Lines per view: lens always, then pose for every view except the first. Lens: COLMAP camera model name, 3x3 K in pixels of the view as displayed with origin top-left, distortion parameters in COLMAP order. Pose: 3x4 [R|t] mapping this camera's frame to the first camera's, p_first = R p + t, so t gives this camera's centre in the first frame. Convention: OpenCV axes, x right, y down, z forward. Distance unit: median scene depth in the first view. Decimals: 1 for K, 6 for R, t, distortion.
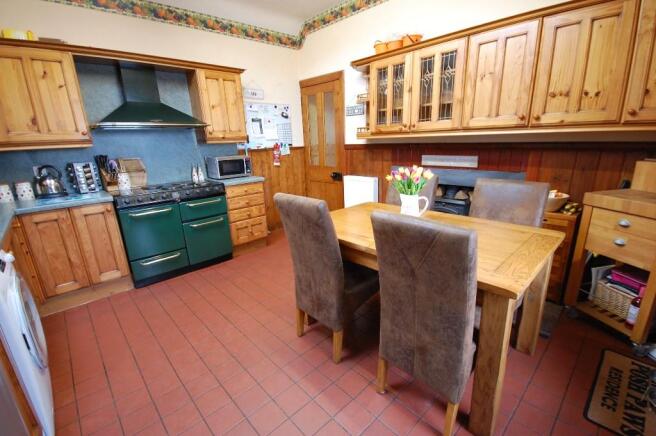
lens RADIAL K [[288.7, 0, 328.0], [0, 288.7, 218.0], [0, 0, 1]] dist [0.000687, -0.015009]
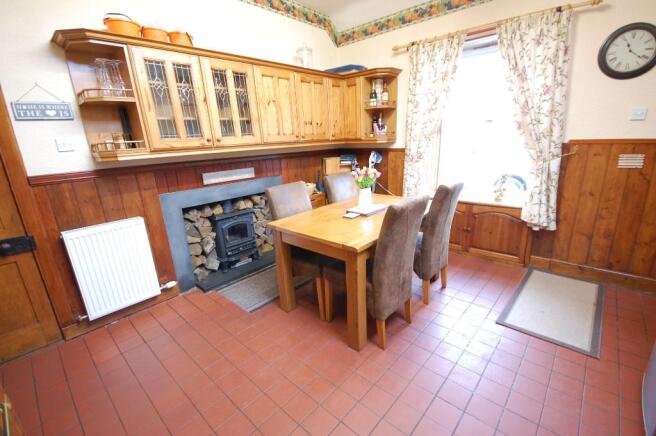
lens RADIAL K [[292.8, 0, 327.8], [0, 292.8, 227.1], [0, 0, 1]] dist [-0.001283, -0.000147]
pose [[-0.079537, -0.248144, 0.965452, -0.715026], [0.317053, 0.911928, 0.260507, -0.205152], [-0.945067, 0.326820, 0.006143, 0.773997]]
